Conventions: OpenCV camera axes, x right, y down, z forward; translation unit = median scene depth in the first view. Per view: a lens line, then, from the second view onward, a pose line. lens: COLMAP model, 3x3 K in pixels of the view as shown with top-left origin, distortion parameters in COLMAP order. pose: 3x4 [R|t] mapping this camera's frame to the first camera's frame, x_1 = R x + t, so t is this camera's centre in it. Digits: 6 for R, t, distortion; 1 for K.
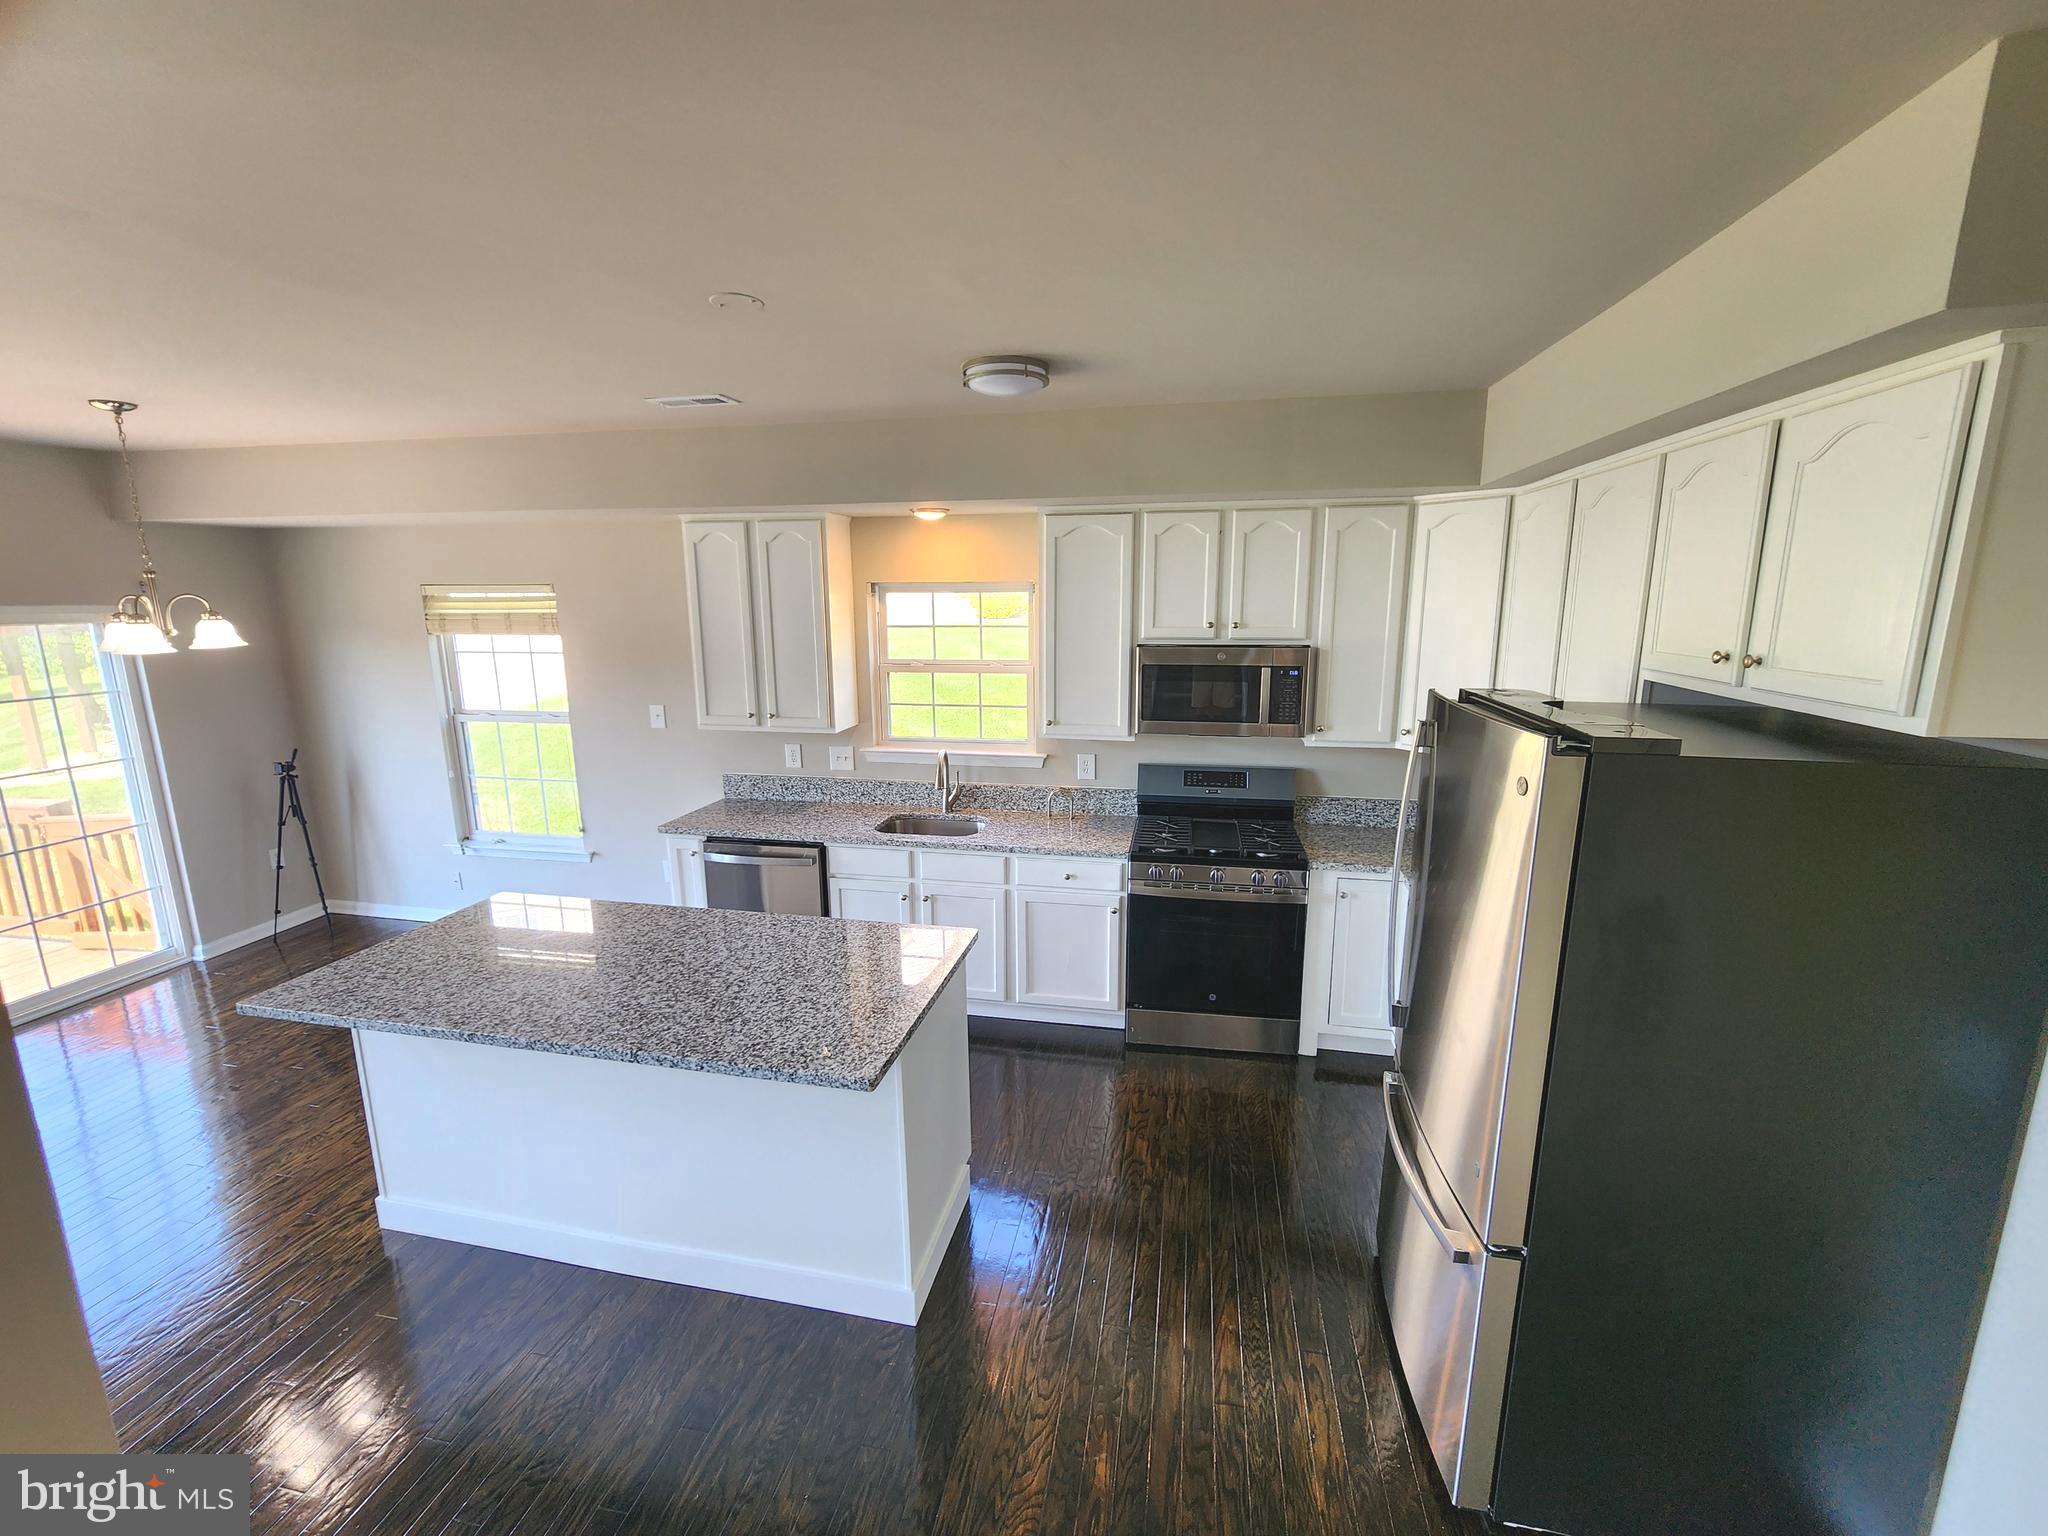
lens RADIAL K [[843.2, 0, 1024.7], [0, 843.2, 757.7], [0, 0, 1]] dist [-0.000078, 0.000509]
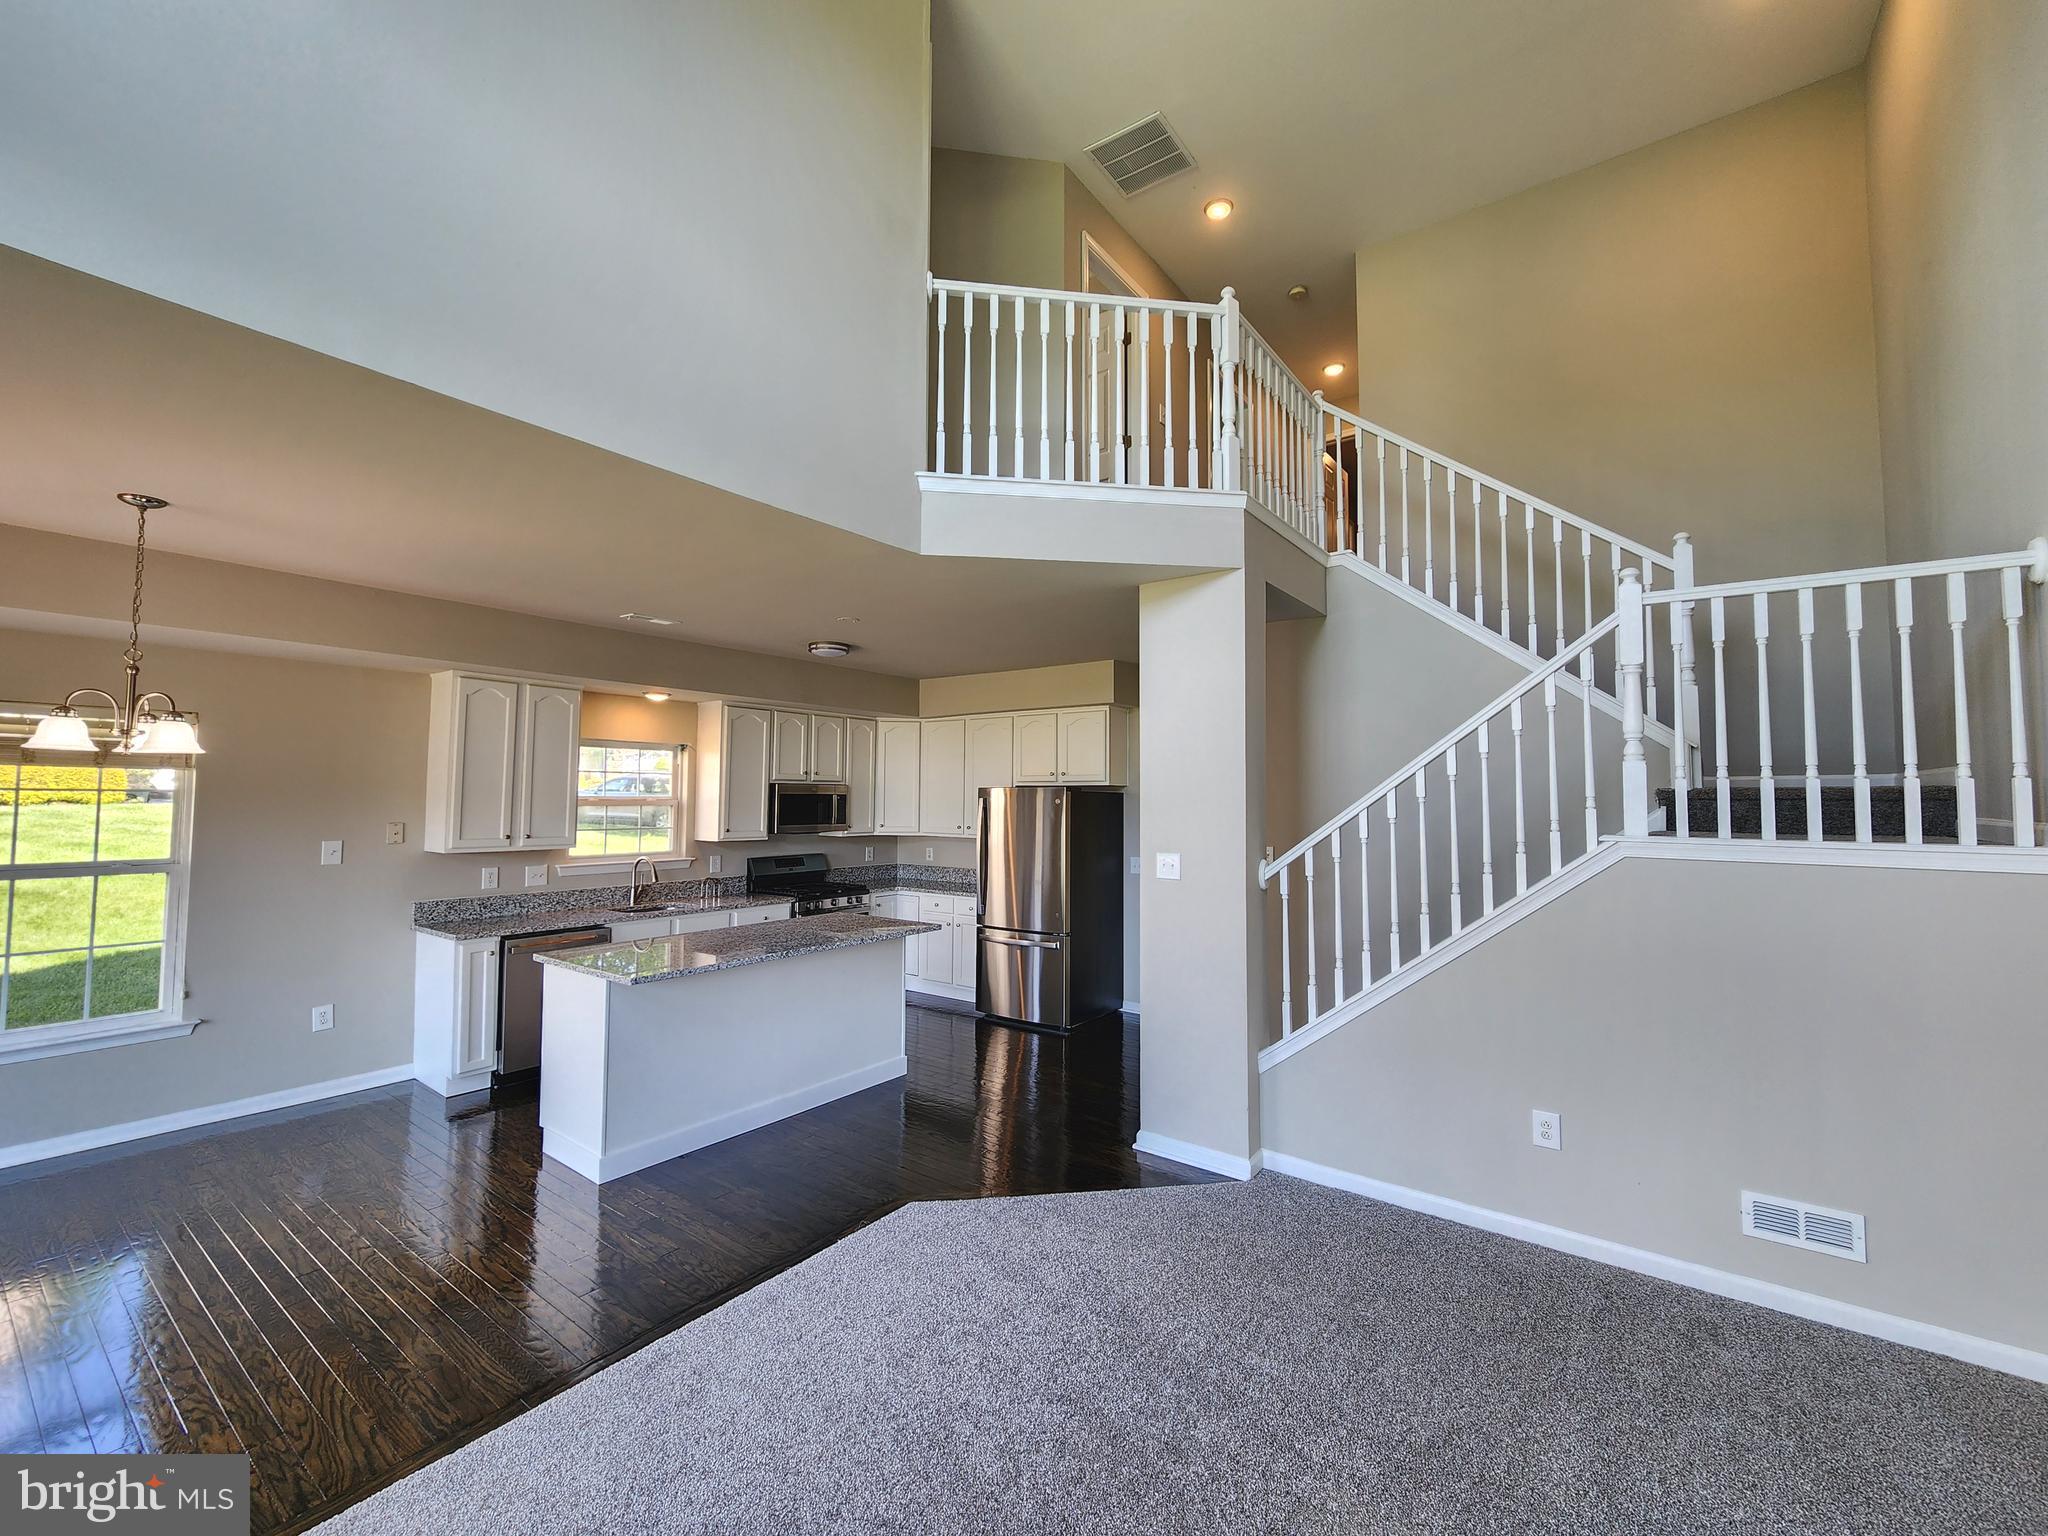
lens RADIAL K [[843.2, 0, 1024.7], [0, 843.2, 757.7], [0, 0, 1]] dist [-0.000078, 0.000509]
pose [[0.421251, 0.052378, 0.905430, -1.163034], [0.165549, 0.977117, -0.133547, 0.127976], [-0.891707, 0.206150, 0.402940, -0.174935]]
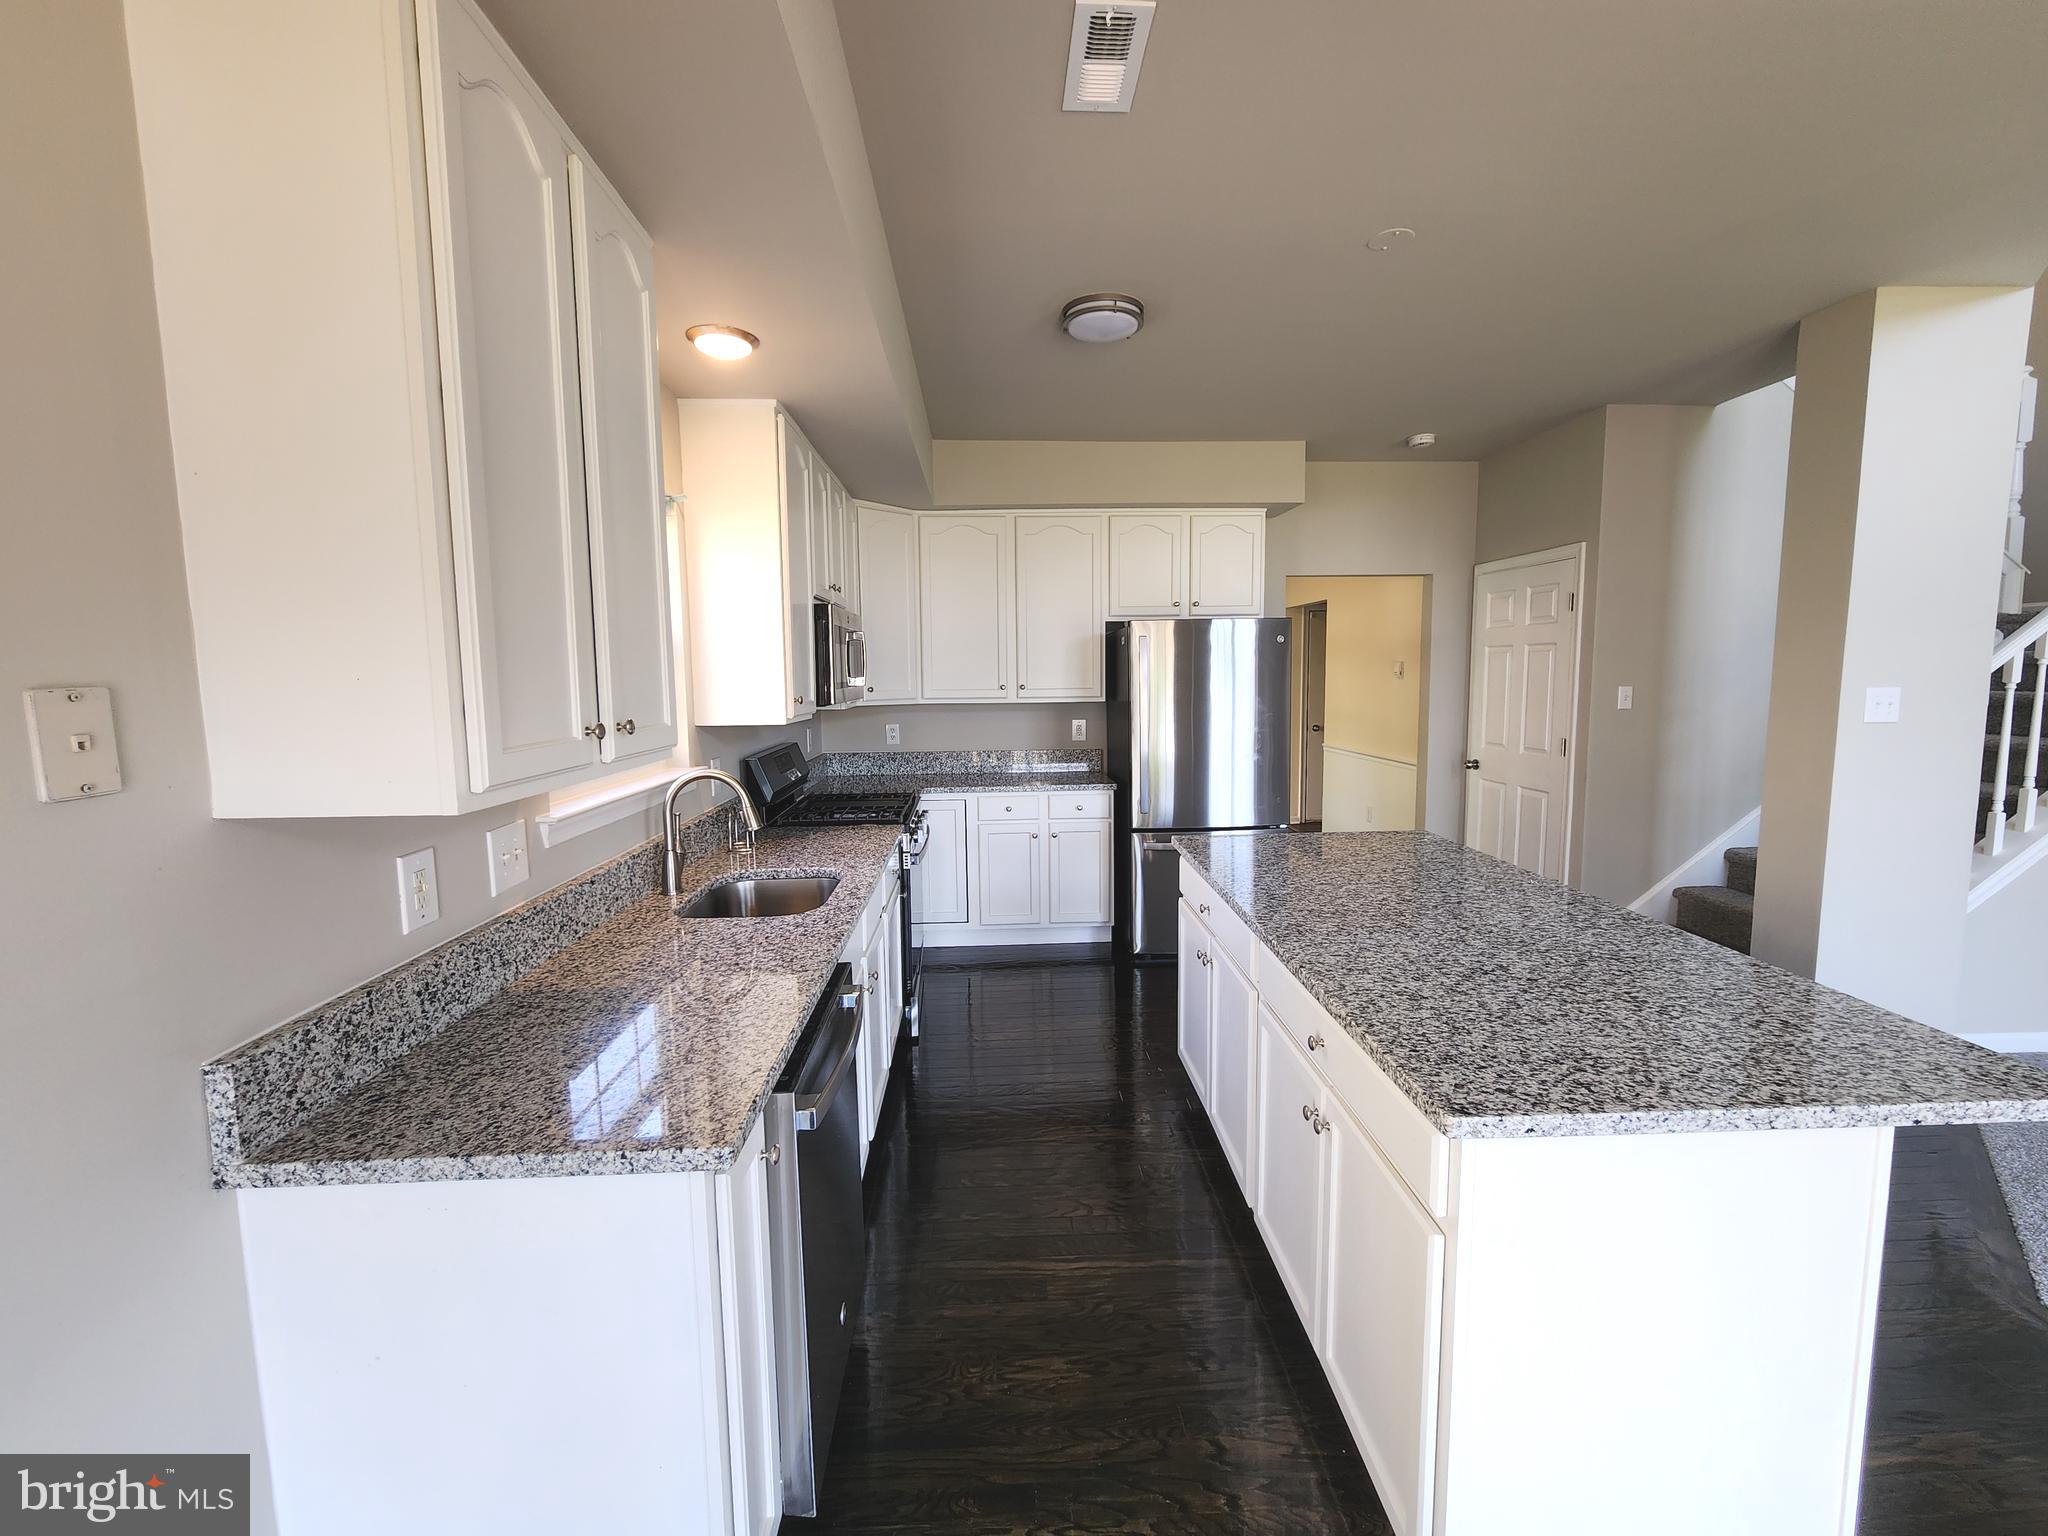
lens RADIAL K [[843.2, 0, 1024.7], [0, 843.2, 757.7], [0, 0, 1]] dist [-0.000078, 0.000509]
pose [[-0.239448, -0.091340, 0.966603, -0.714014], [0.200086, 0.969553, 0.141184, -0.055525], [-0.950068, 0.227210, -0.213882, 0.957871]]
